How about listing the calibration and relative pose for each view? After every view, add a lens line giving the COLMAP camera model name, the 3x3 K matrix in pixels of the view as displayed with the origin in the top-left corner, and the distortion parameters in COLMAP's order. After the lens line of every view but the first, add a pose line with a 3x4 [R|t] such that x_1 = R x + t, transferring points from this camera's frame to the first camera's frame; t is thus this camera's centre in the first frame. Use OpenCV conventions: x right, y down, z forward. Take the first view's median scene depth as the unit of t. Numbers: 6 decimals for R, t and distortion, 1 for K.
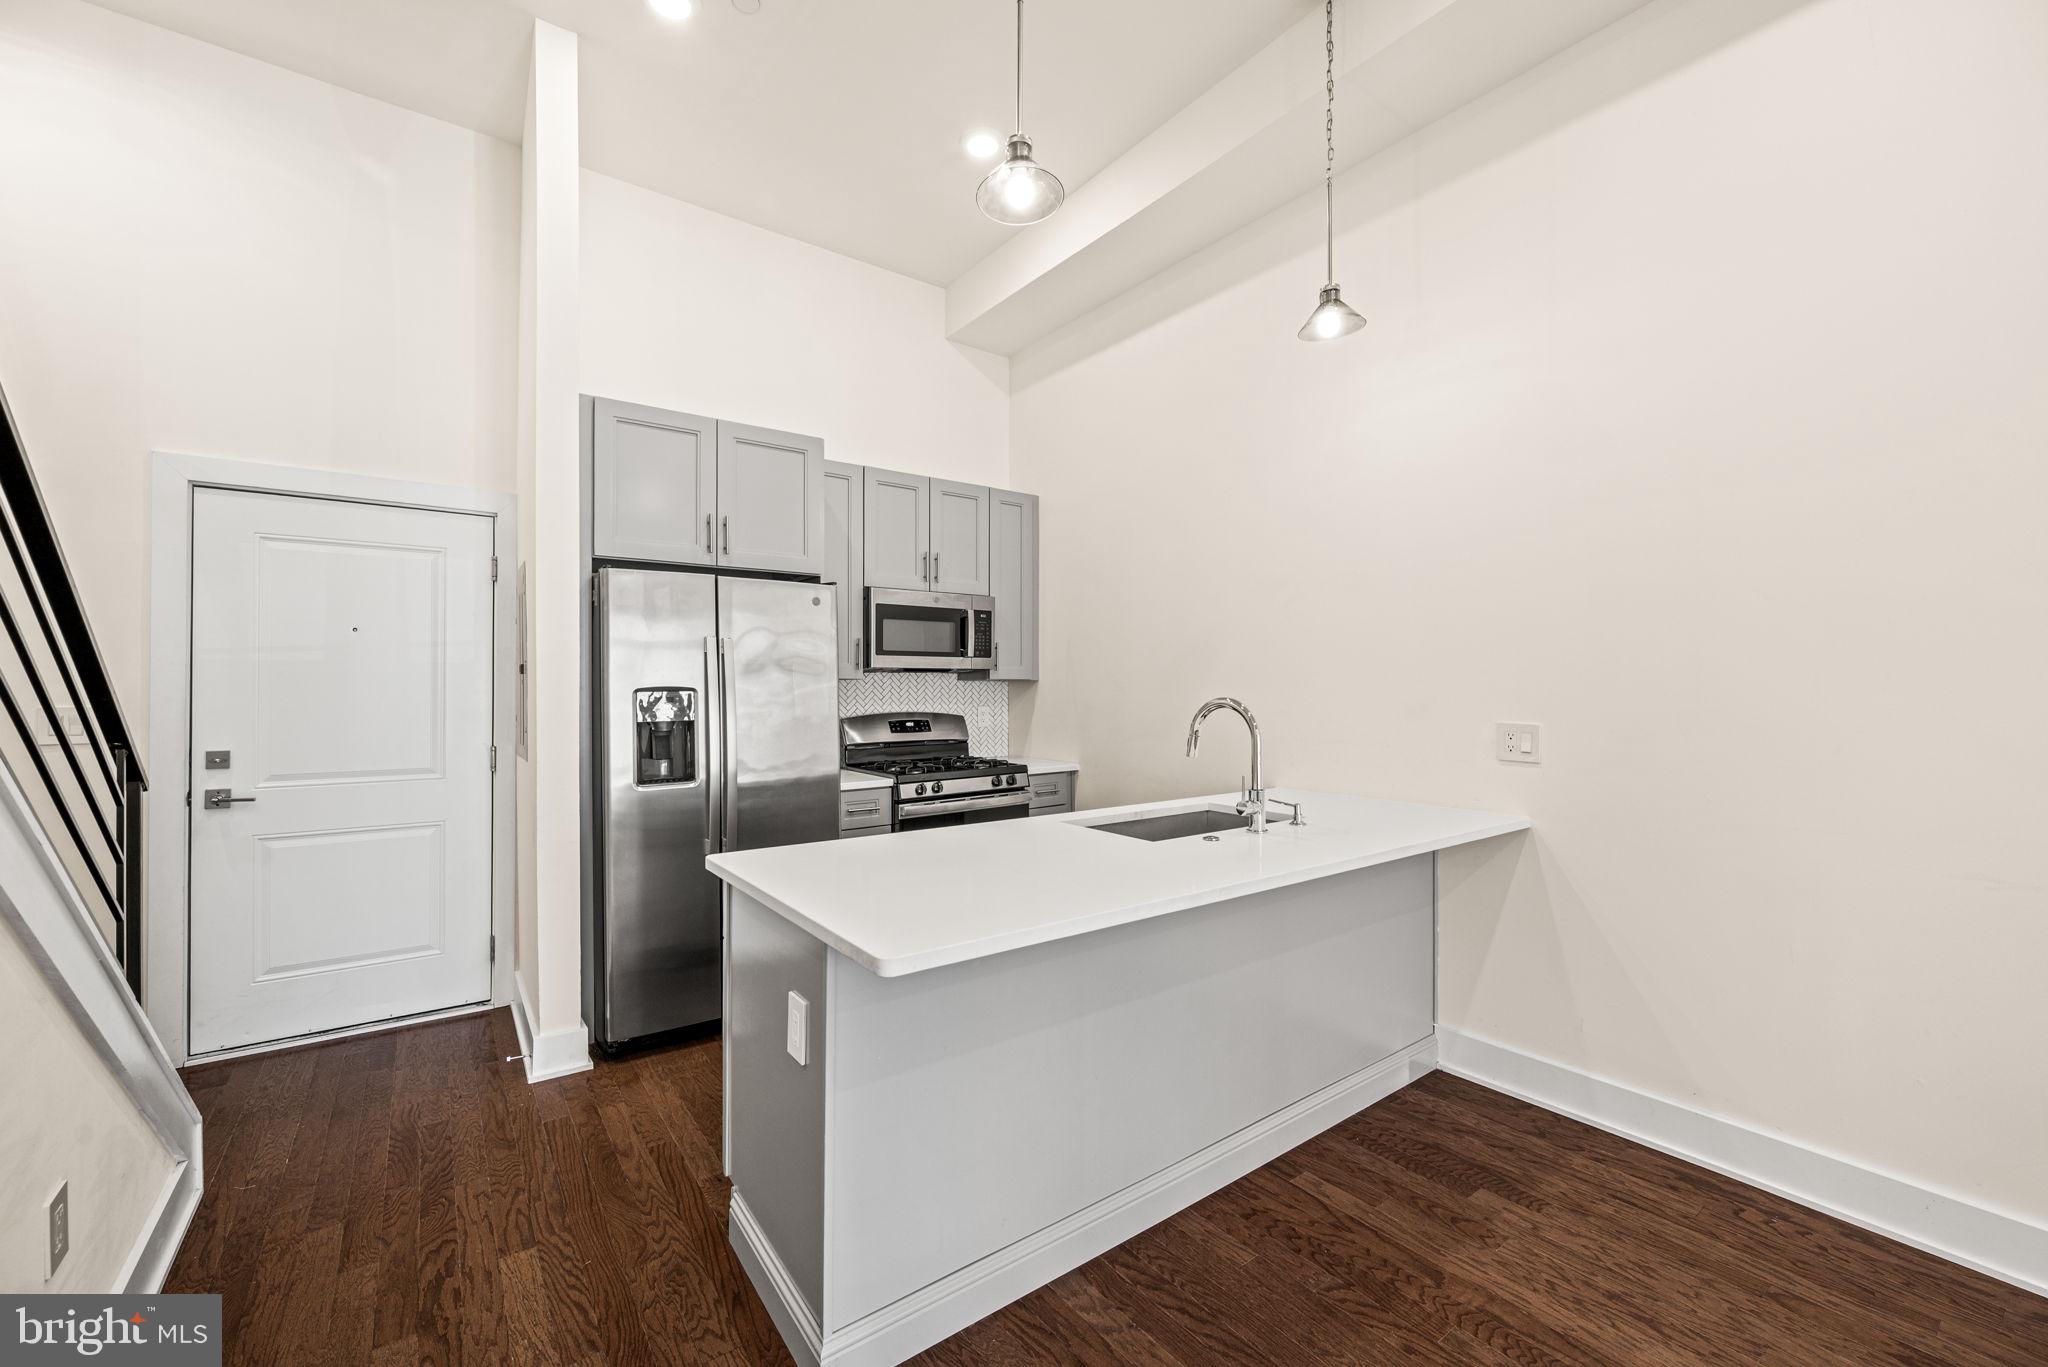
lens RADIAL K [[808.1, 0, 1025.1], [0, 808.1, 679.2], [0, 0, 1]] dist [-0.001593, -0.000188]
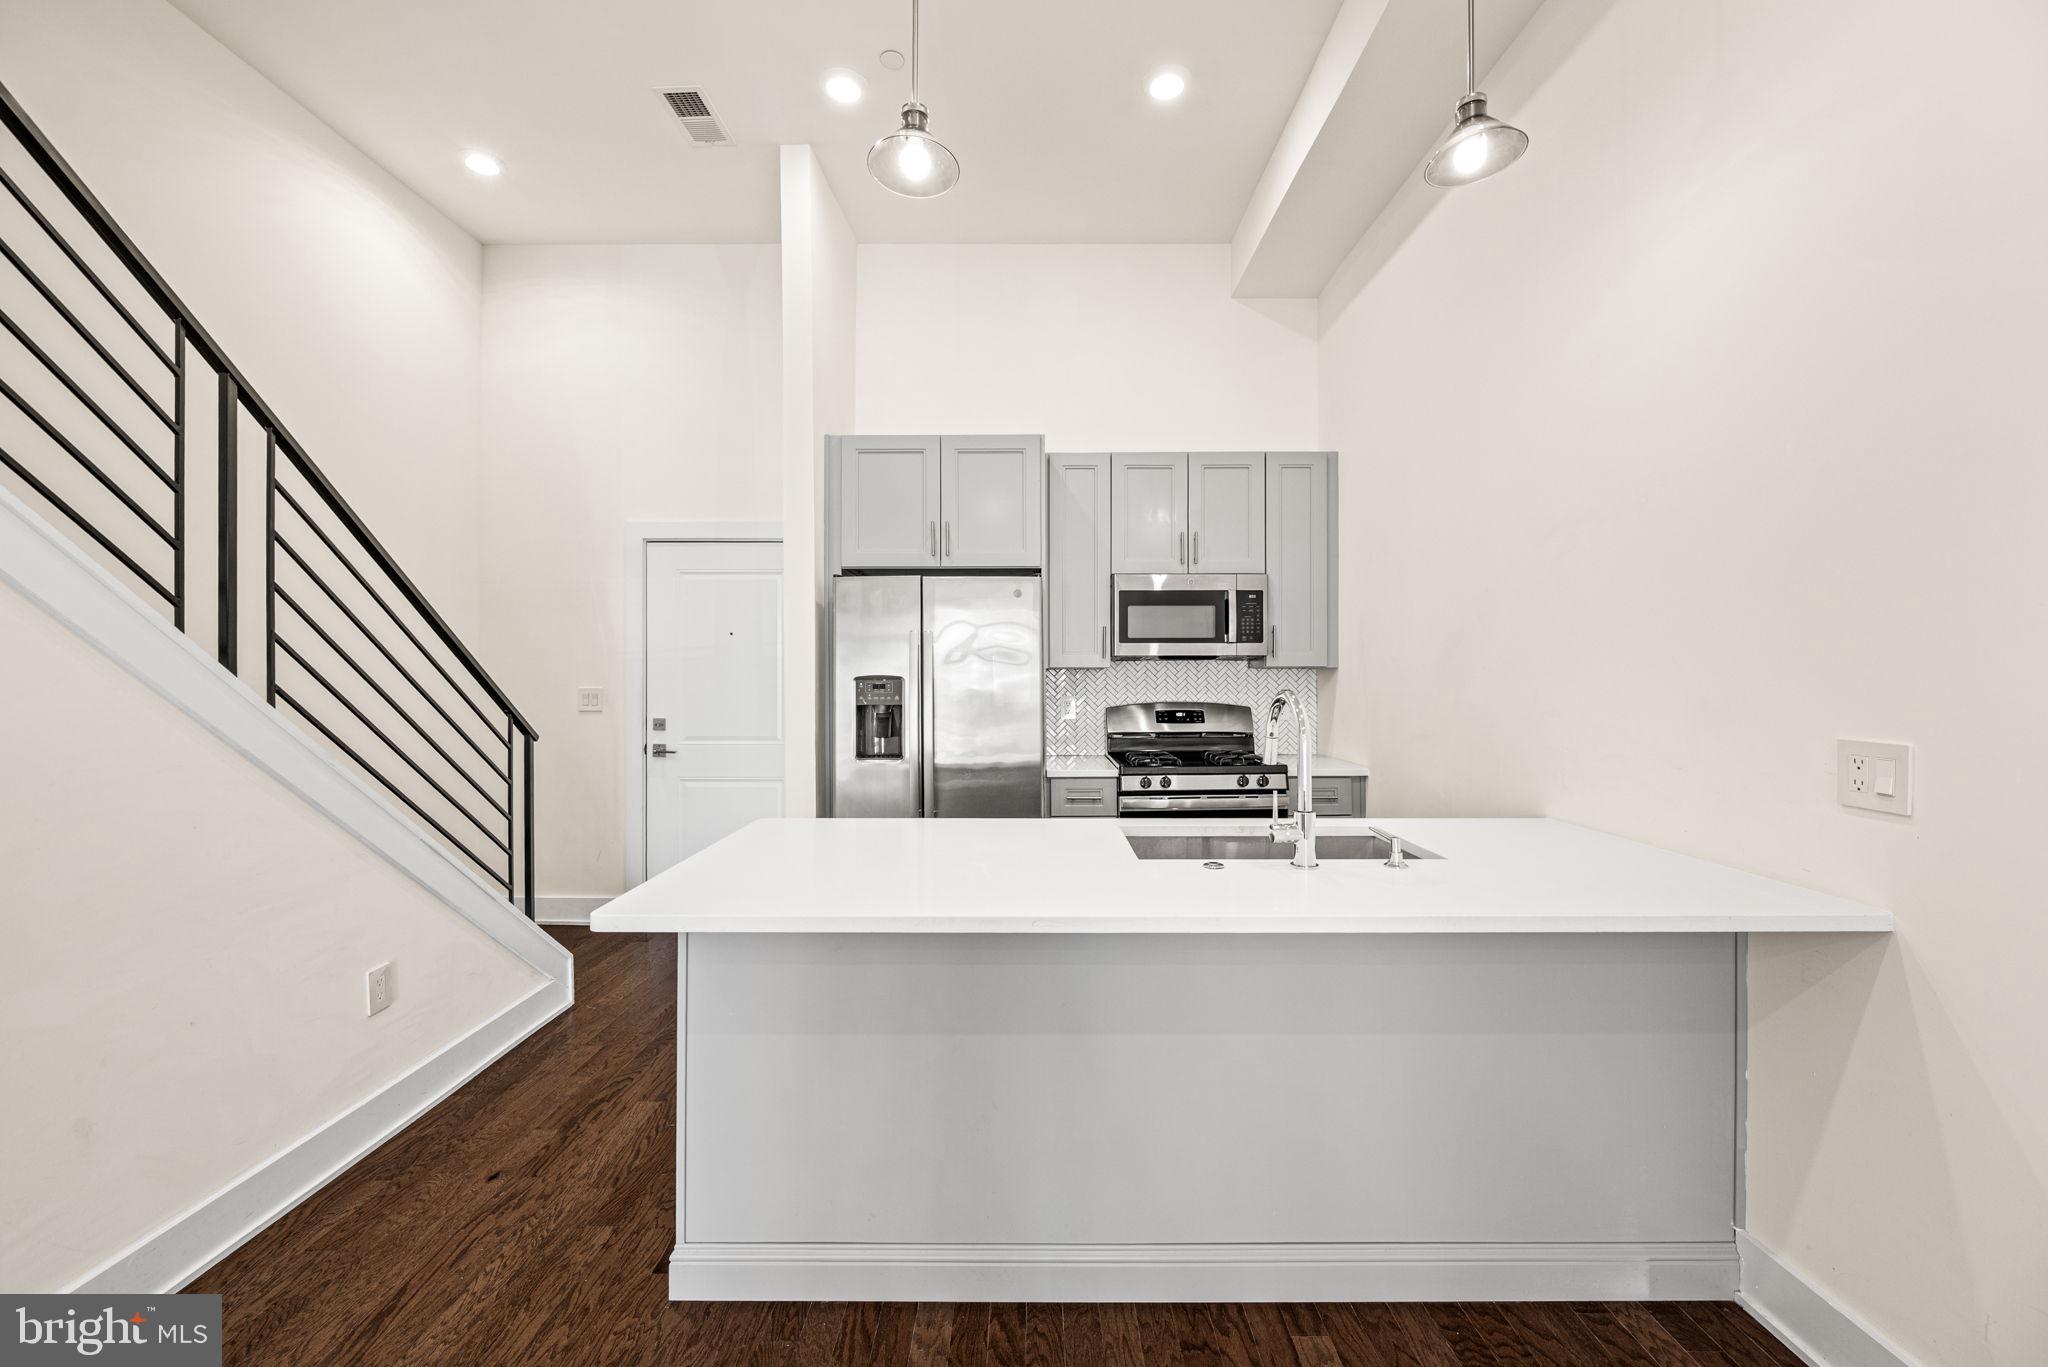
lens RADIAL K [[816.8, 0, 1050.3], [0, 816.8, 671.1], [0, 0, 1]] dist [0.000221, -0.000064]
pose [[0.808752, -0.002585, -0.588144, 0.355377], [0.005463, 0.999980, 0.003116, 0.000970], [0.588124, -0.005733, 0.808750, 0.155279]]
